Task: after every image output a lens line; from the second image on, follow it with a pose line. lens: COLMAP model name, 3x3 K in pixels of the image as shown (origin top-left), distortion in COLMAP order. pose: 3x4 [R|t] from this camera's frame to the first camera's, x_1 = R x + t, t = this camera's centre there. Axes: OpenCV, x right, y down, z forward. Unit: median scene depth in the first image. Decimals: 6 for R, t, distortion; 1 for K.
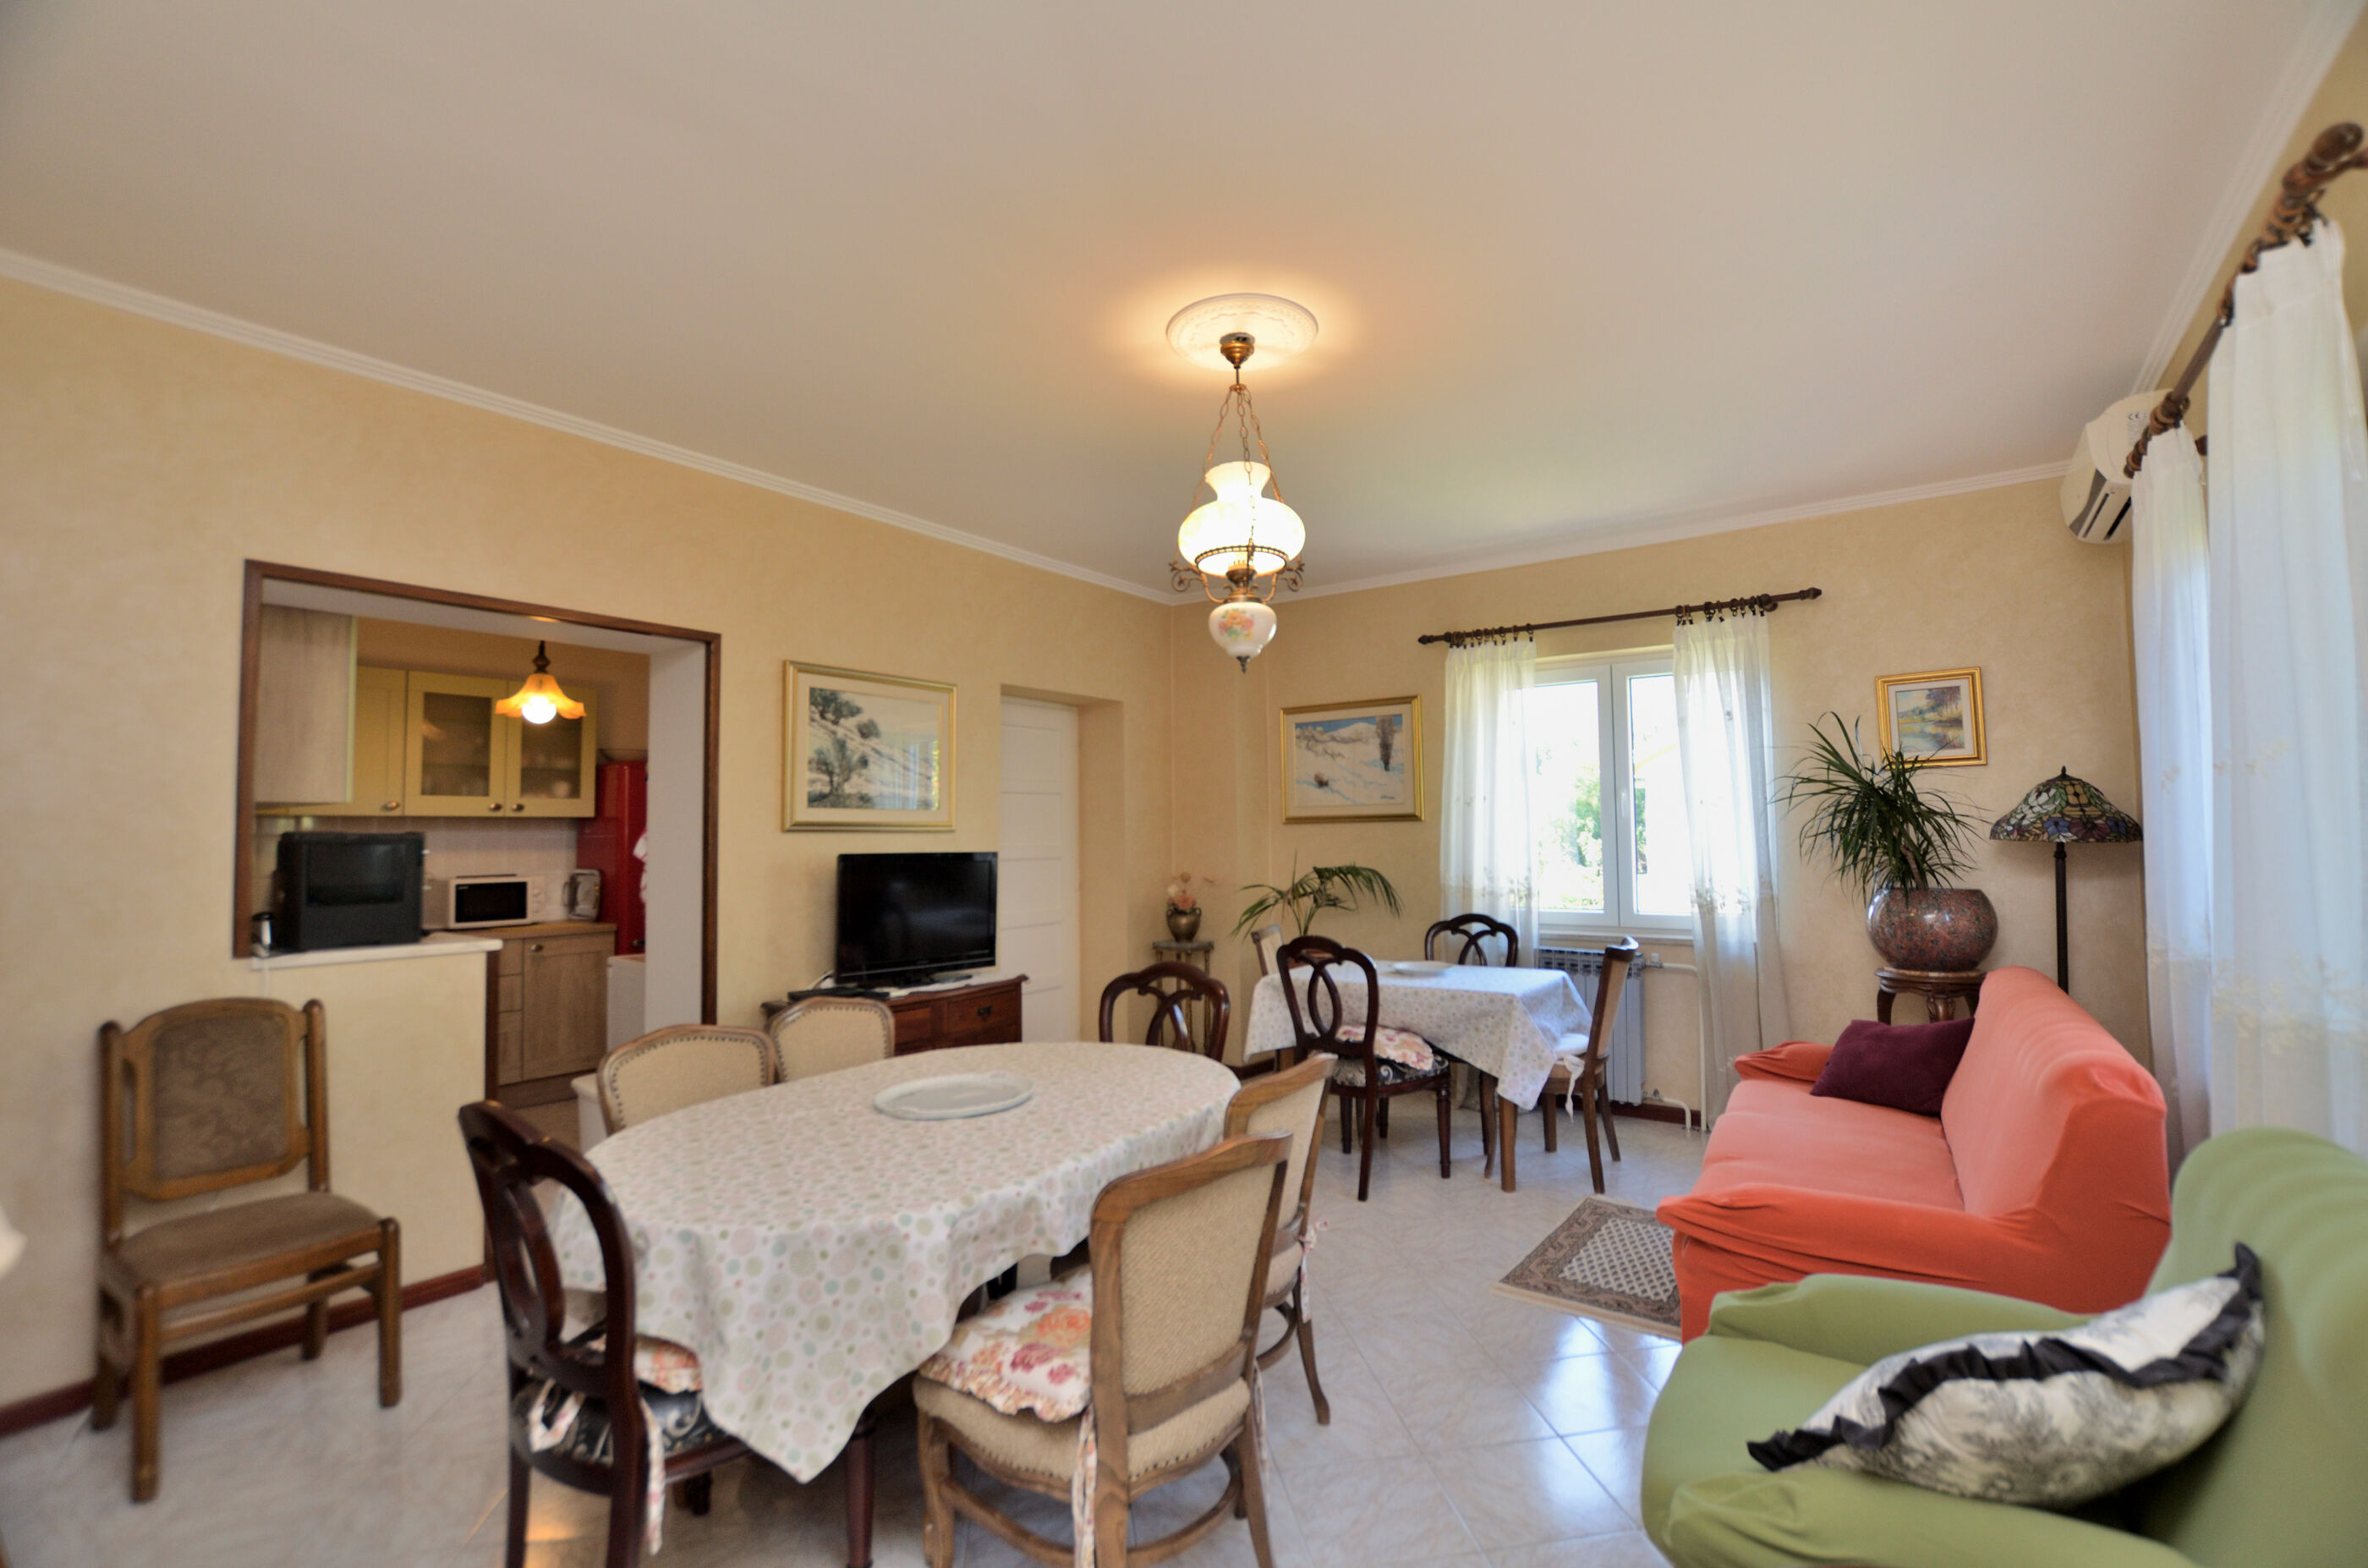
lens RADIAL K [[1089.2, 0, 1193.4], [0, 1089.2, 786.4], [0, 0, 1]] dist [-0.000187, -0.009422]
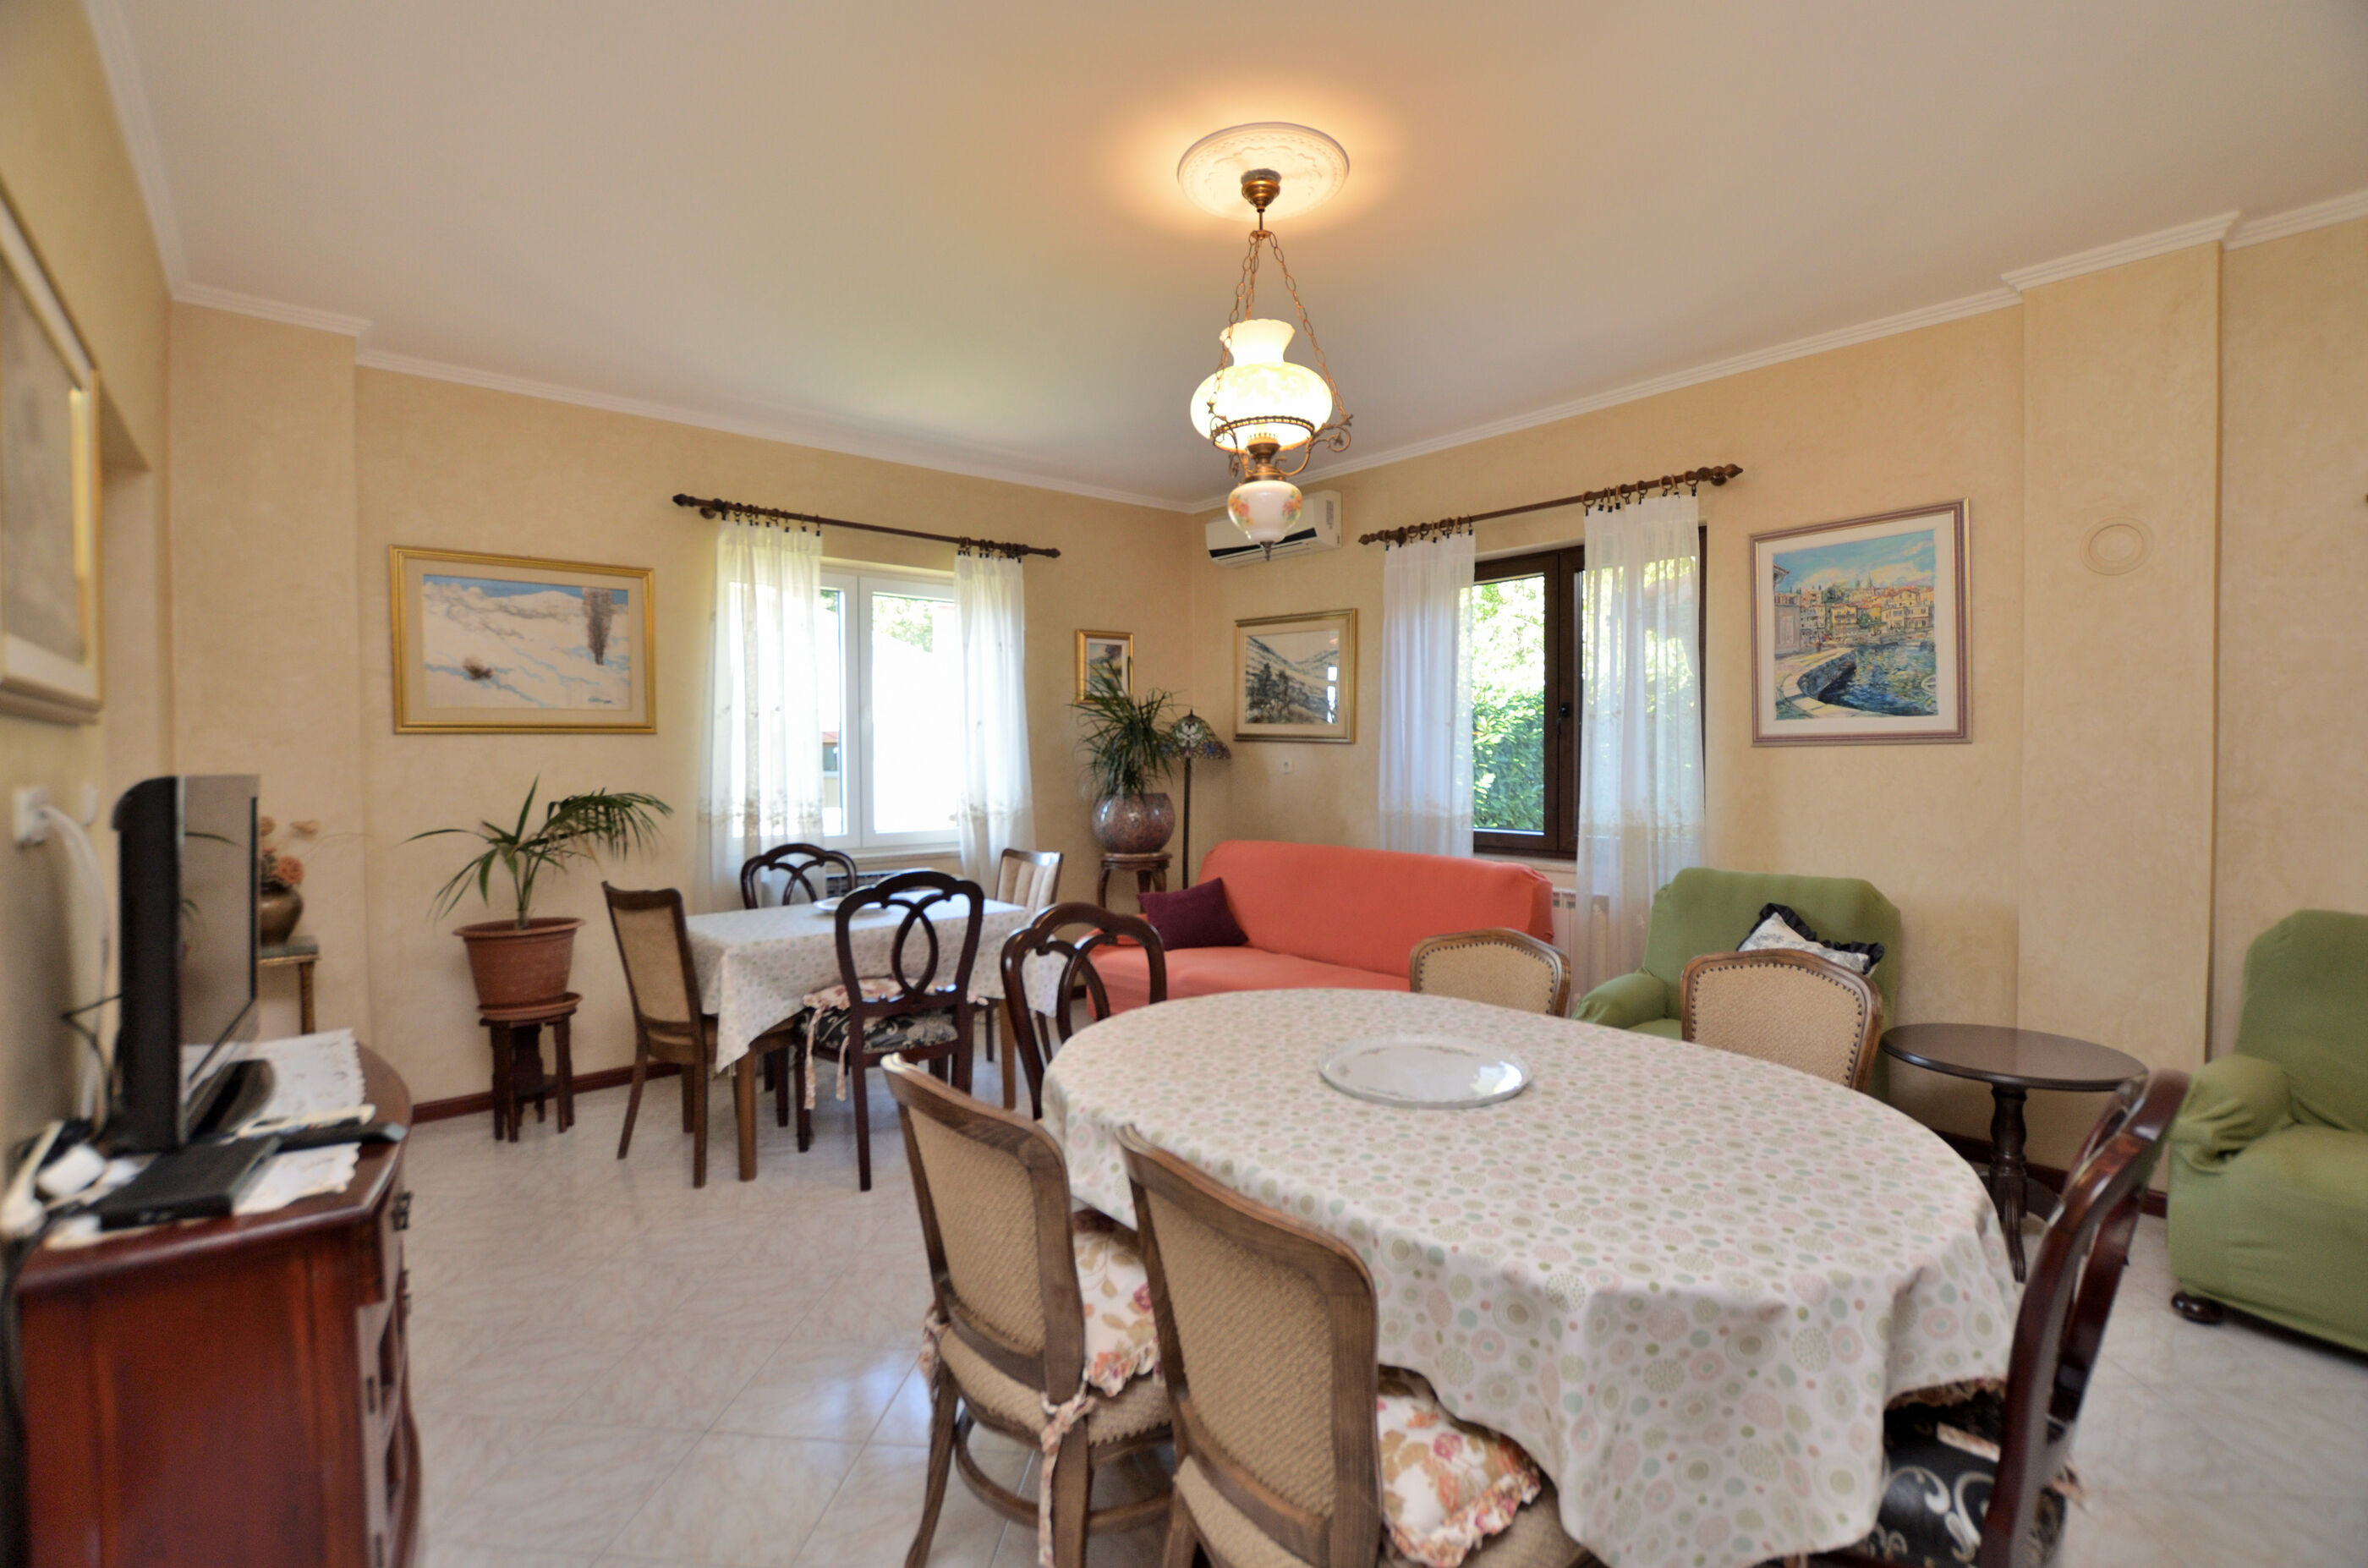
lens RADIAL K [[1089.2, 0, 1193.4], [0, 1089.2, 786.4], [0, 0, 1]] dist [-0.000187, -0.009422]
pose [[0.224591, -0.019930, 0.974249, -0.523694], [-0.040300, 0.998745, 0.029722, 0.035102], [-0.973619, -0.045938, 0.223506, 0.520711]]
